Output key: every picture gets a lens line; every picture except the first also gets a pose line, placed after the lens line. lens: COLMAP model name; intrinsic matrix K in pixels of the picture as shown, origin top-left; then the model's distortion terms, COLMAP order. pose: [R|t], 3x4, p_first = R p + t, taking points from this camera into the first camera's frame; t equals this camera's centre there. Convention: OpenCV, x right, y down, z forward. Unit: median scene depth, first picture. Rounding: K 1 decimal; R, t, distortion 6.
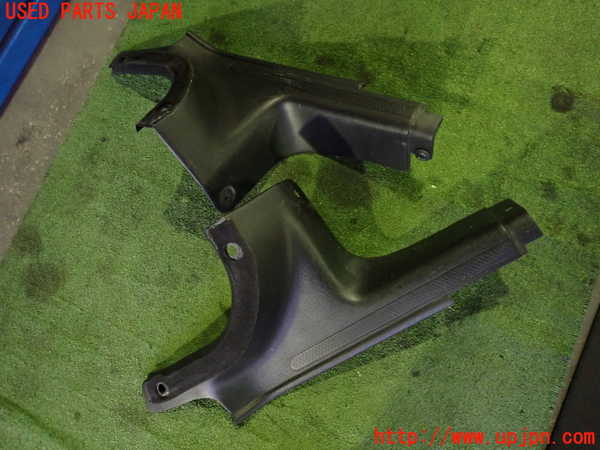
lens RADIAL K [[441.7, 0, 299.7], [0, 441.7, 225.0], [0, 0, 1]] dist [0.010696, -0.006643]
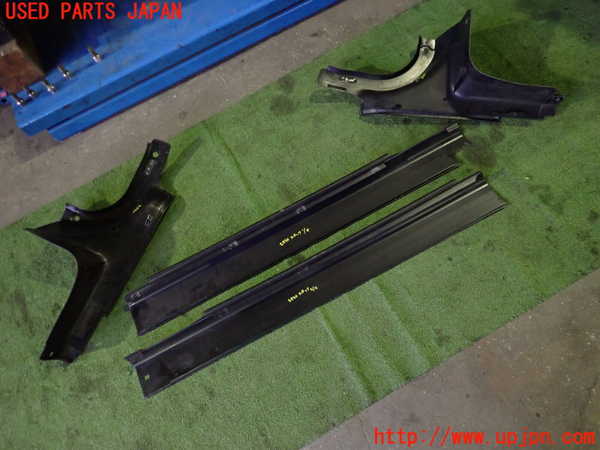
lens RADIAL K [[441.7, 0, 295.5], [0, 441.7, 225.1], [0, 0, 1]] dist [0.010696, -0.006643]
pose [[0.794357, 0.571433, -0.206064, 0.062014], [-0.586228, 0.810033, -0.013560, 0.488889], [0.159170, 0.131572, 0.978445, -0.575197]]
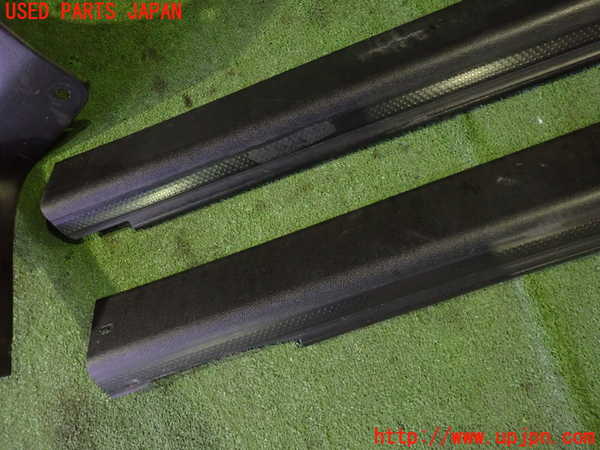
lens RADIAL K [[401.7, 0, 300.2], [0, 401.7, 224.3], [0, 0, 1]] dist [0.004313, 0.000083]
pose [[0.645196, 0.759863, -0.079564, -0.119358], [-0.720708, 0.639877, 0.266717, 0.692261], [0.253580, -0.114742, 0.960485, 0.237769]]
